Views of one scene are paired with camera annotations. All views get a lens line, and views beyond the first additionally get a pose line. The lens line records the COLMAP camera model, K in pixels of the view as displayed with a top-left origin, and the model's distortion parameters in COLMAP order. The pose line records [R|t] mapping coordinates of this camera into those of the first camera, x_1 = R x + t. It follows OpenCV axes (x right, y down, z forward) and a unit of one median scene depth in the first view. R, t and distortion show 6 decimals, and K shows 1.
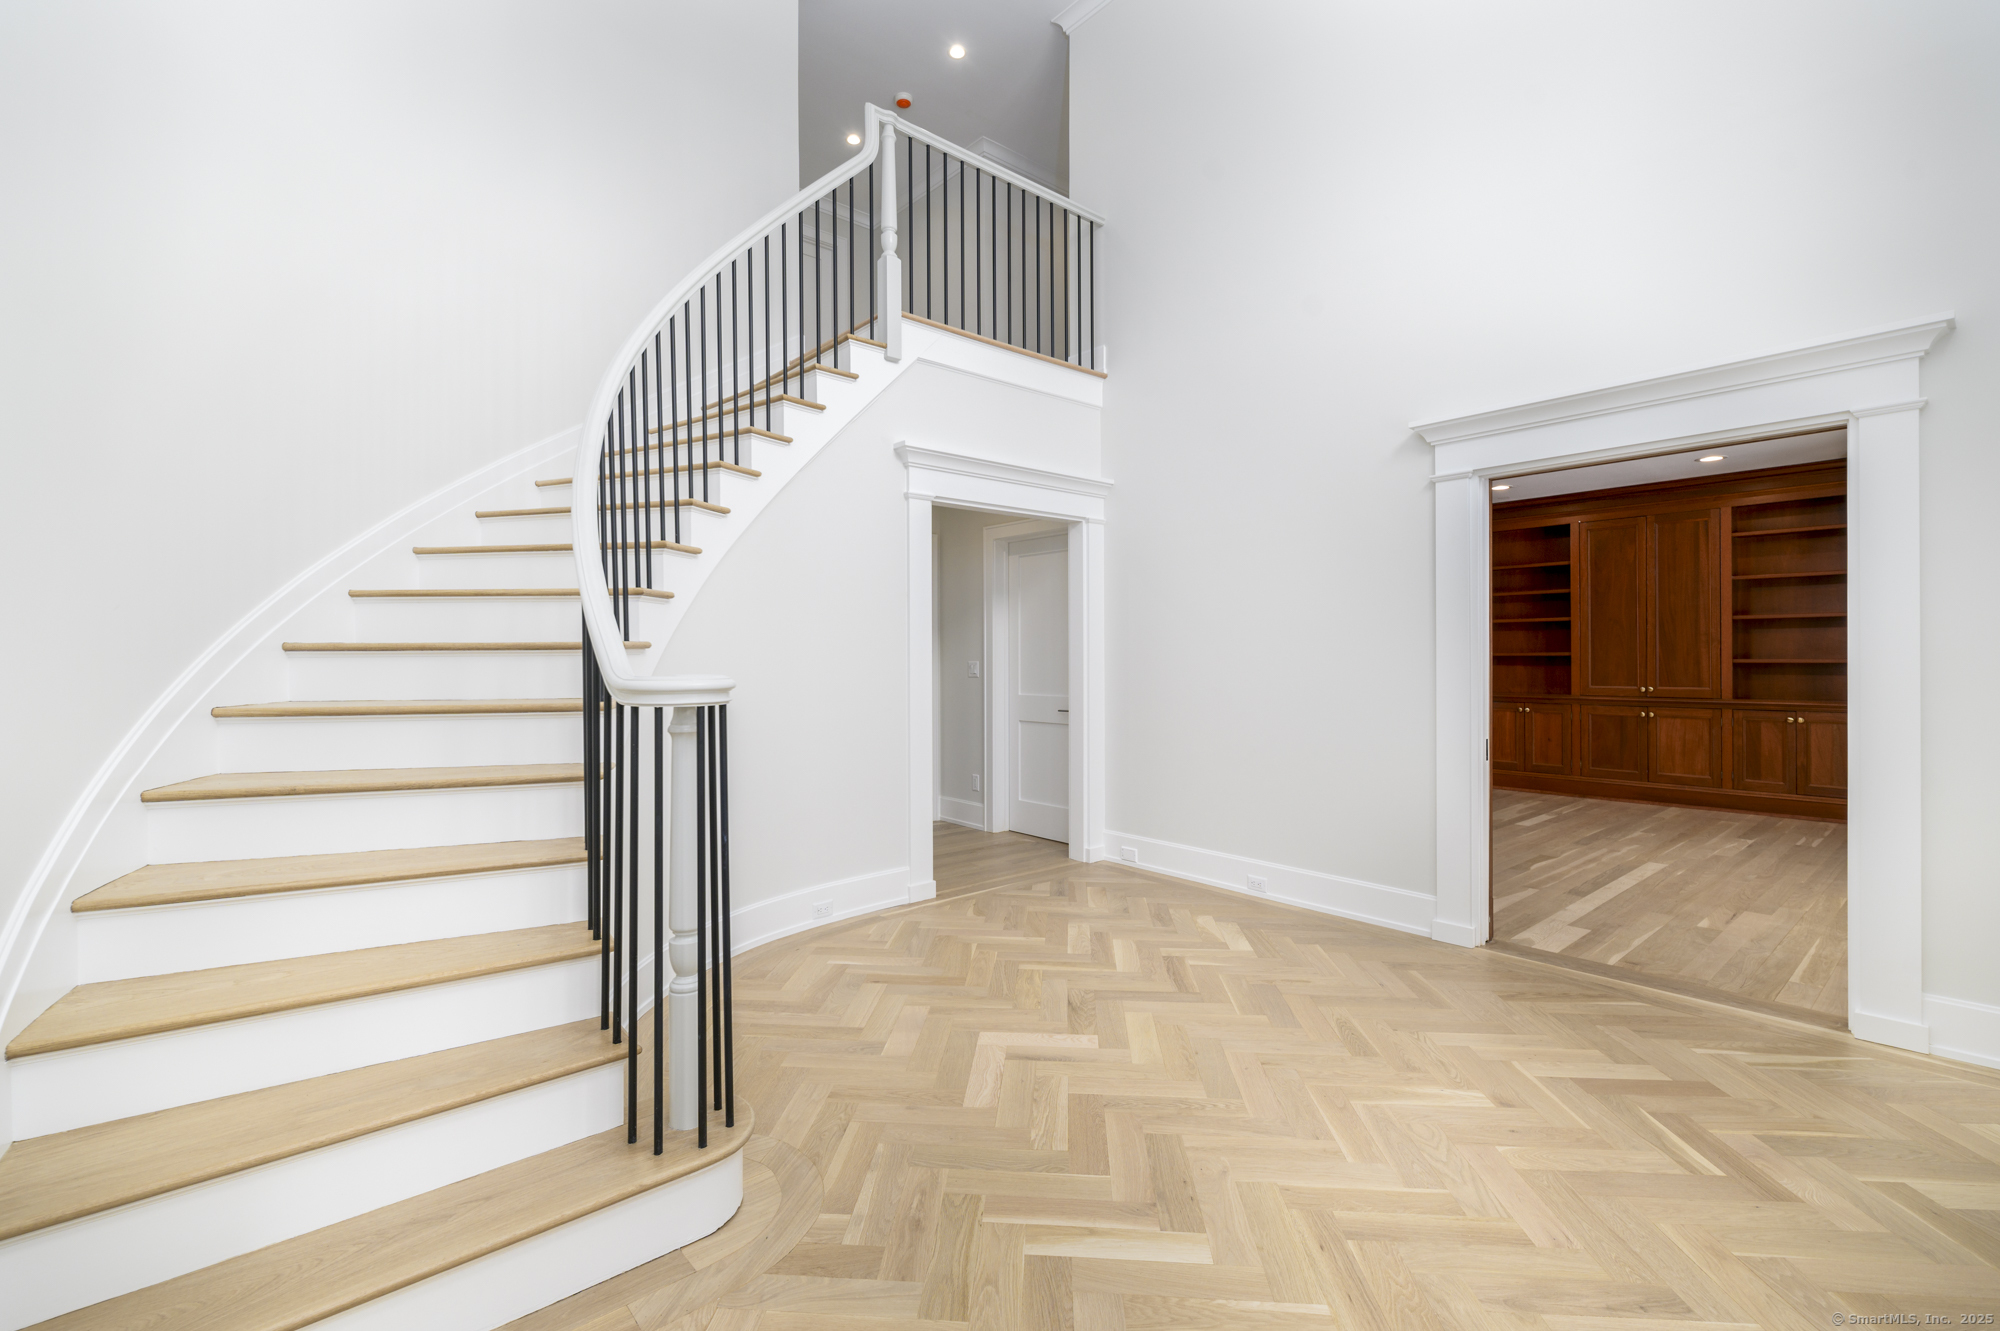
lens RADIAL K [[882.3, 0, 1000.0], [0, 882.3, 665.5], [0, 0, 1]] dist [0.001244, 0.000133]
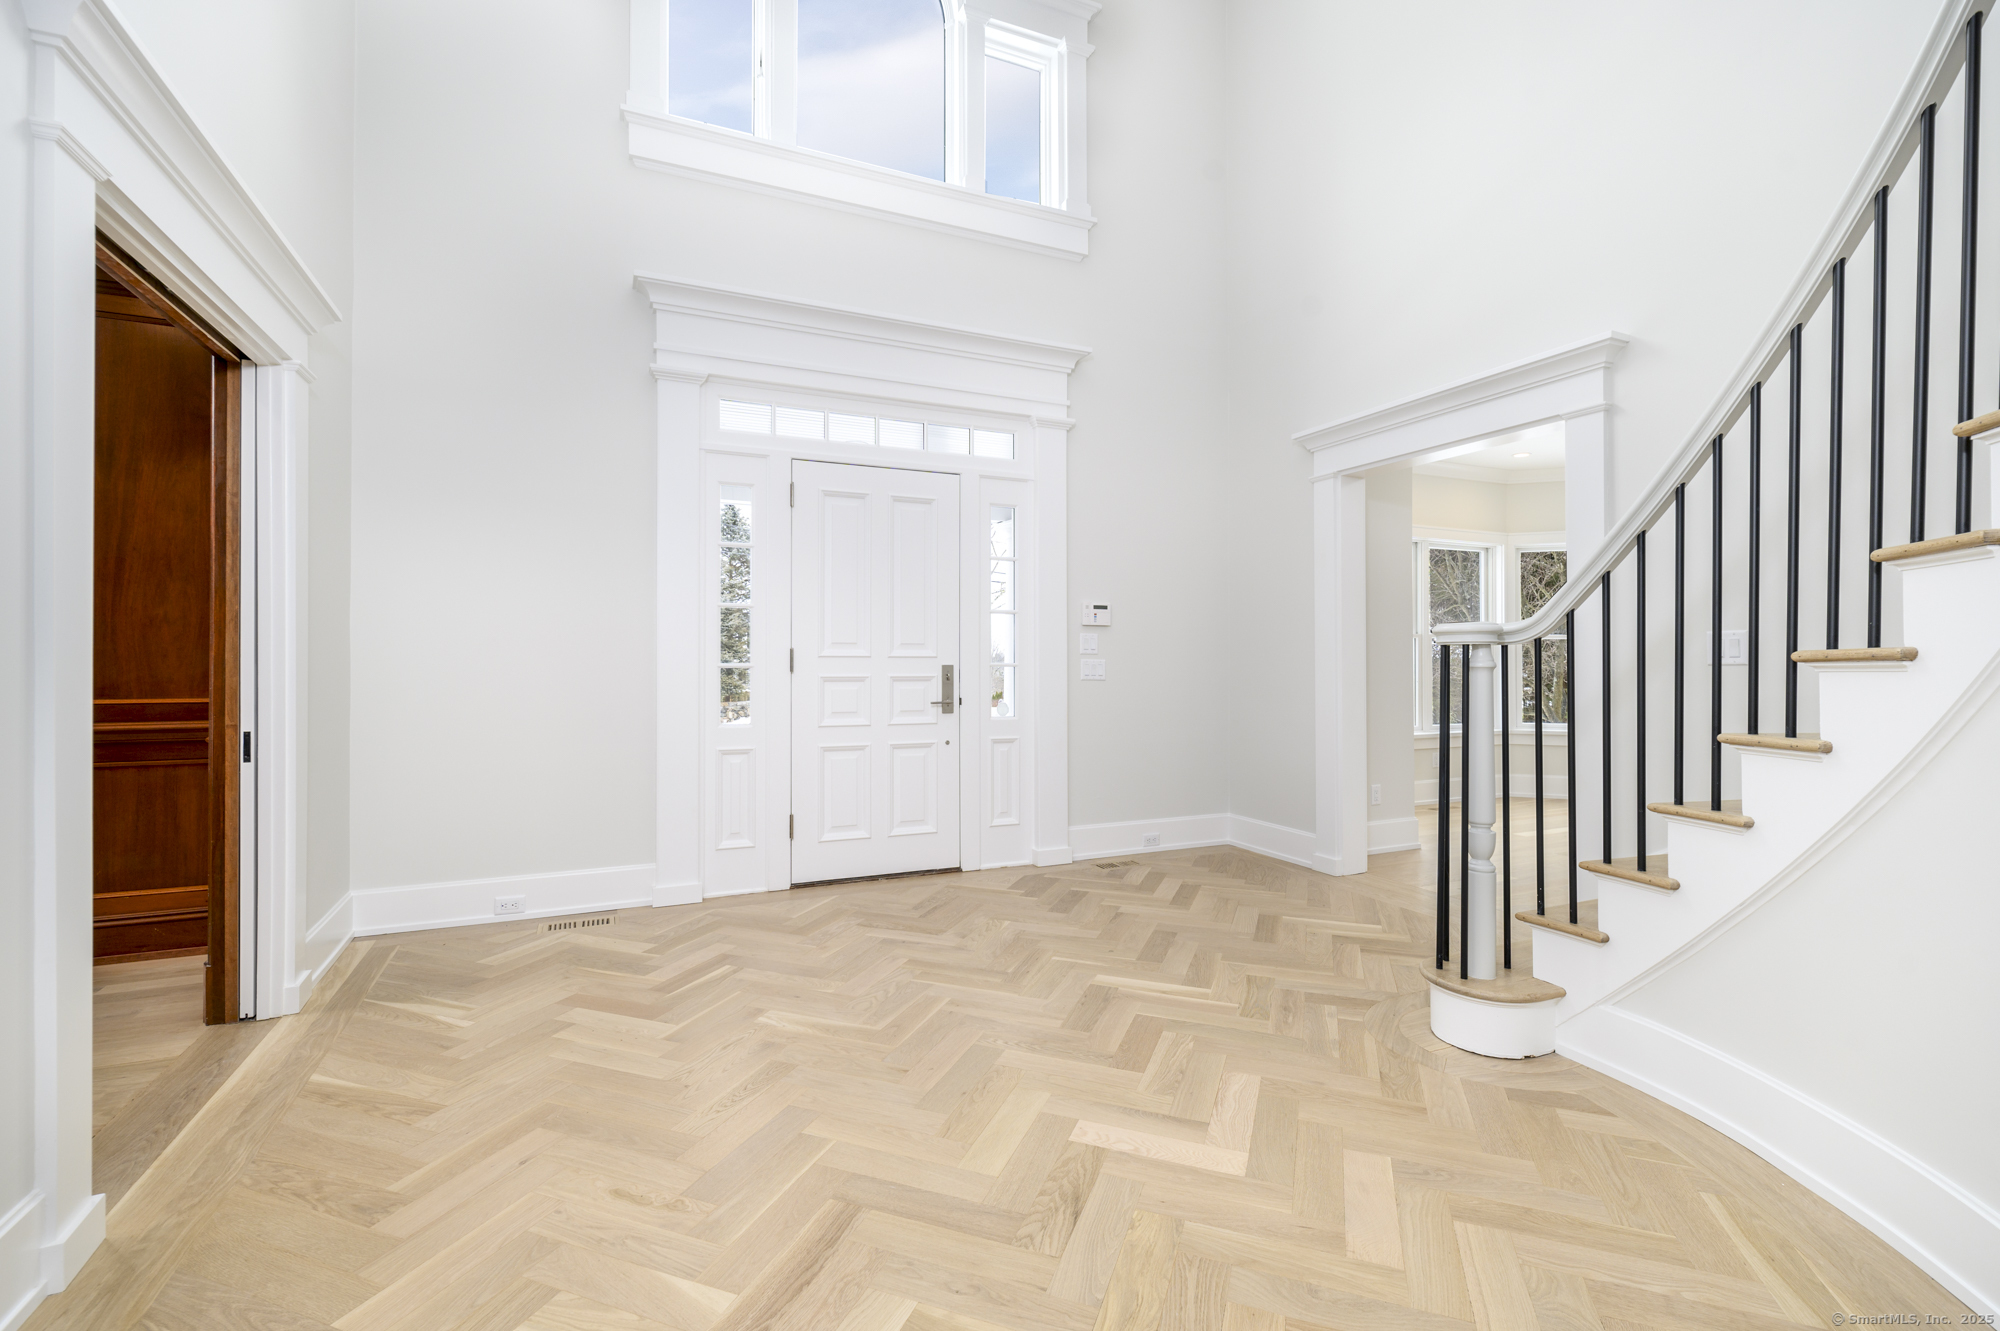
lens RADIAL K [[882.3, 0, 1000.0], [0, 882.3, 665.5], [0, 0, 1]] dist [0.001244, 0.000133]
pose [[-0.961196, 0.004211, 0.275834, -0.035576], [0.007531, 0.999911, 0.010978, 0.045121], [-0.275764, 0.012629, -0.961142, 1.946284]]
